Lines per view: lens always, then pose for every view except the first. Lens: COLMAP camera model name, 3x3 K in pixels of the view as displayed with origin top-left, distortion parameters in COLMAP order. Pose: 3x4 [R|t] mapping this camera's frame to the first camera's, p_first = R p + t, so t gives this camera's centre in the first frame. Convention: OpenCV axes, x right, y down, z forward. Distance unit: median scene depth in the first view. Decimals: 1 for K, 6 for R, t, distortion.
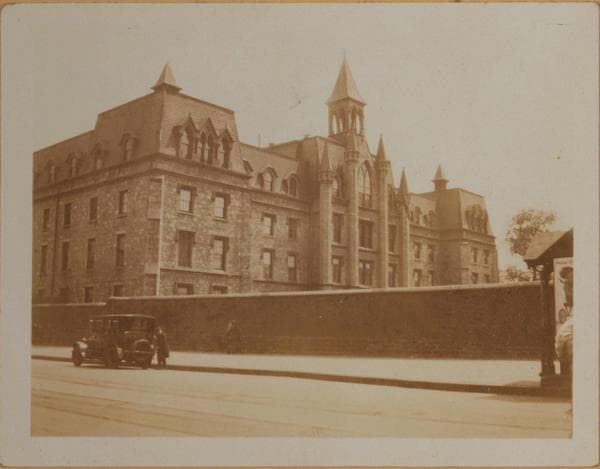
lens RADIAL K [[665.2, 0, 300.0], [0, 665.2, 234.5], [0, 0, 1]] dist [-0.138772, -0.008821]
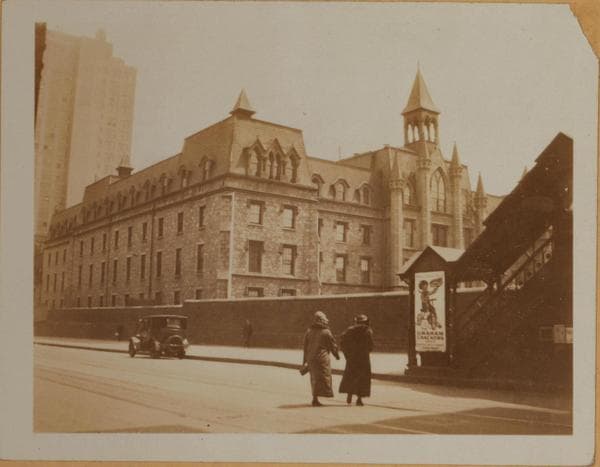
lens RADIAL K [[665.2, 0, 300.0], [0, 665.2, 233.5], [0, 0, 1]] dist [-0.138772, -0.008821]
pose [[0.977816, -0.023313, -0.208162, 0.126684], [0.023269, 0.999726, -0.002665, -0.011785], [0.208167, -0.002238, 0.978091, -0.083640]]
